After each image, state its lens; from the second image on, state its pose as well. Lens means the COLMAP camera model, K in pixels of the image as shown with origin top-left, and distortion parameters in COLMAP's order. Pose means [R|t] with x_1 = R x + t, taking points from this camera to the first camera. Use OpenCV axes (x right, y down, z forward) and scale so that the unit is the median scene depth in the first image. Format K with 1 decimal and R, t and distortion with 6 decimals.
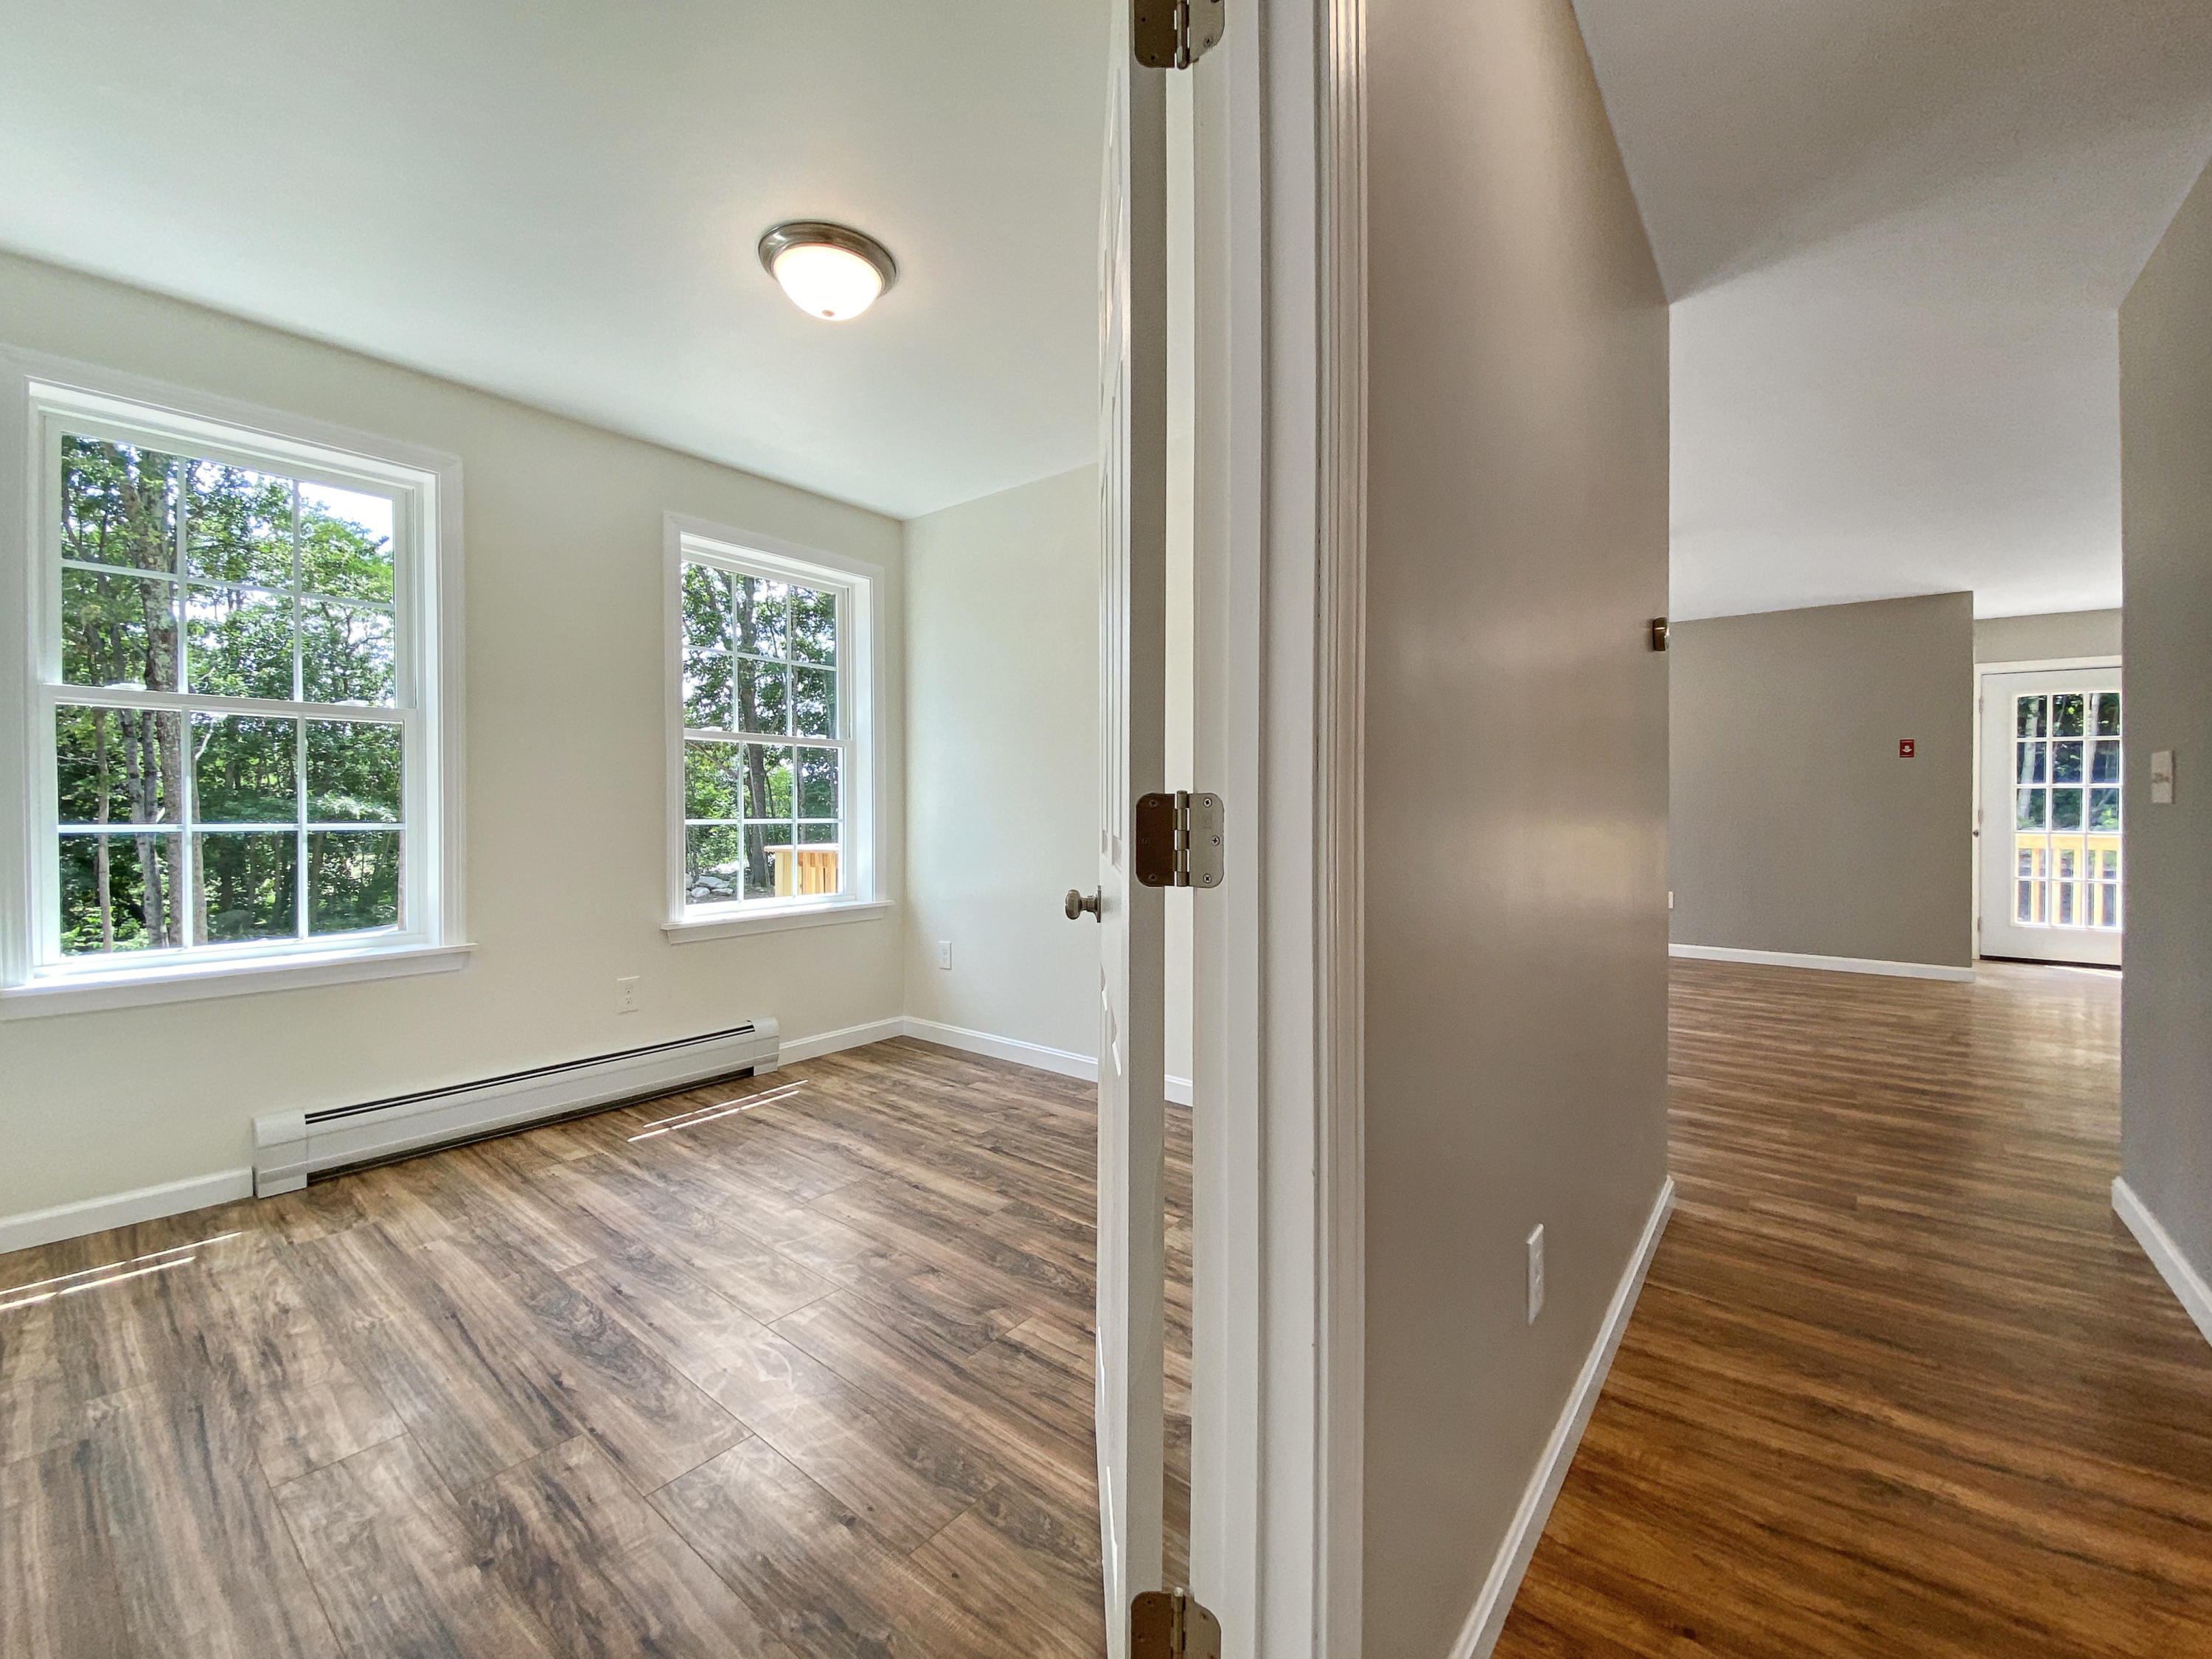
lens RADIAL K [[895.2, 0, 1104.8], [0, 895.2, 808.0], [0, 0, 1]] dist [-0.001590, -0.001596]
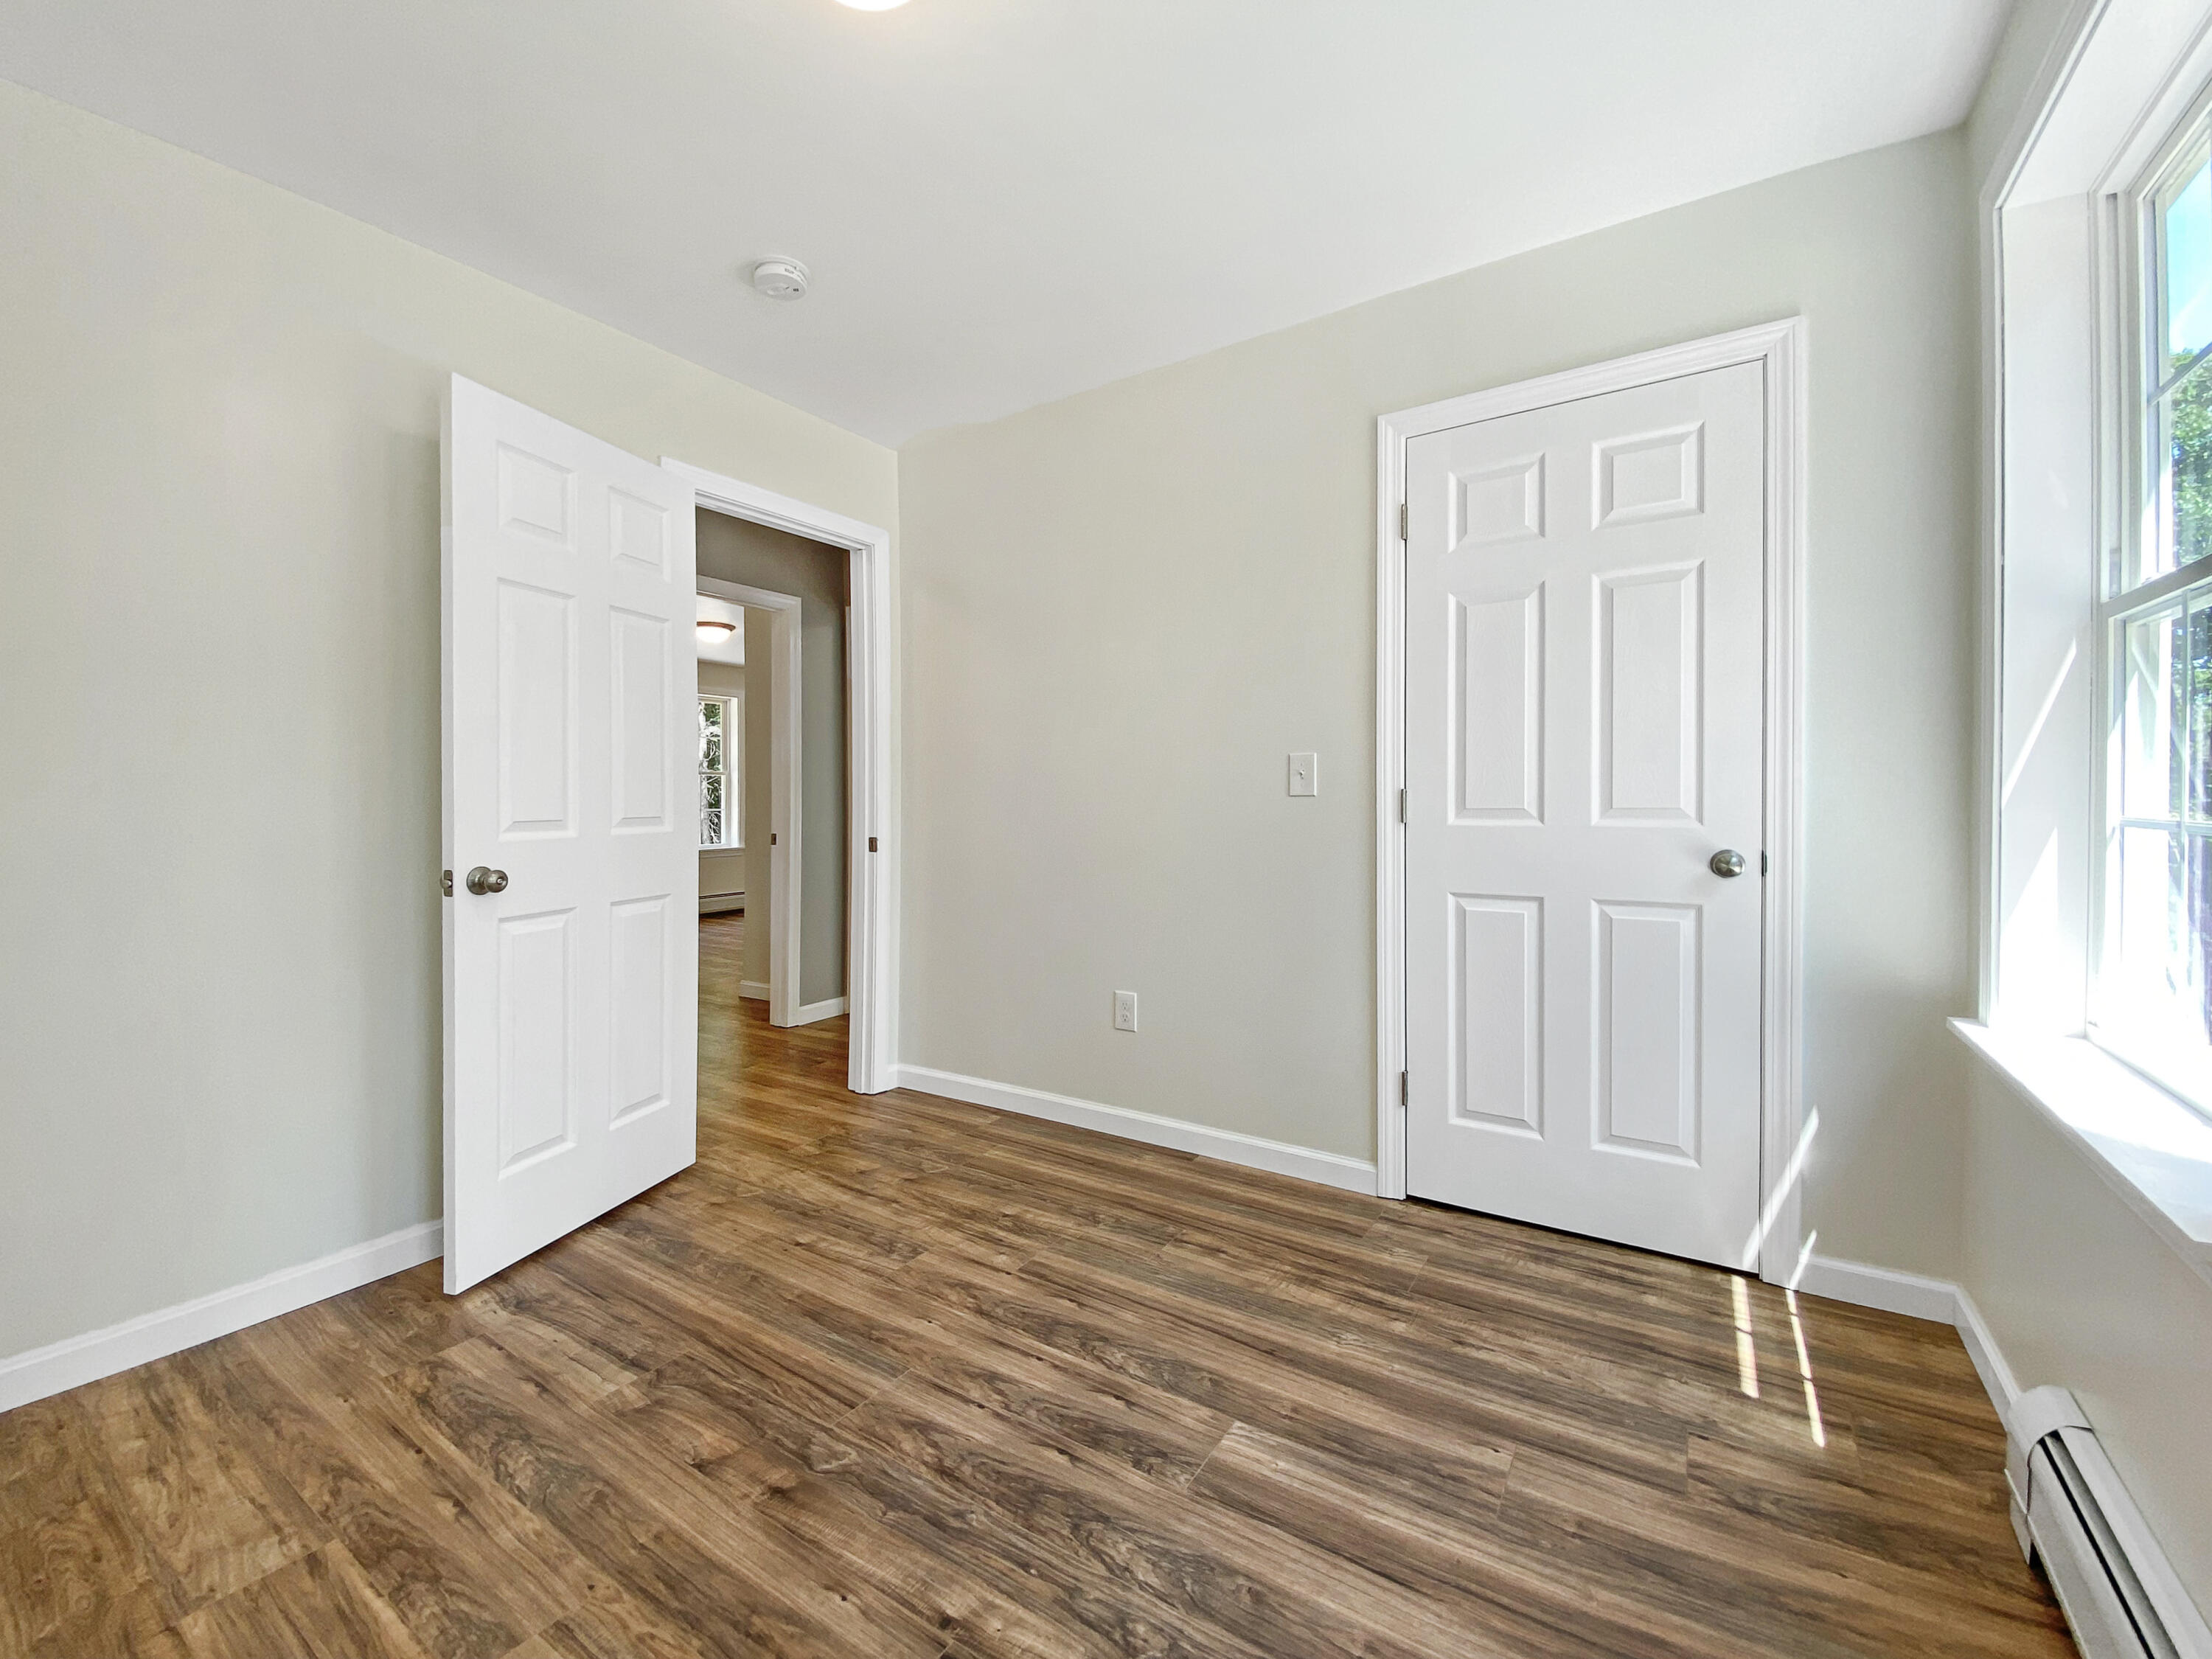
lens RADIAL K [[895.2, 0, 1104.3], [0, 895.2, 822.8], [0, 0, 1]] dist [-0.001590, -0.001596]
pose [[-0.994200, 0.017485, -0.106120, -0.476039], [0.015460, 0.999683, 0.019881, 0.013424], [0.106434, 0.018125, -0.994155, 1.865642]]
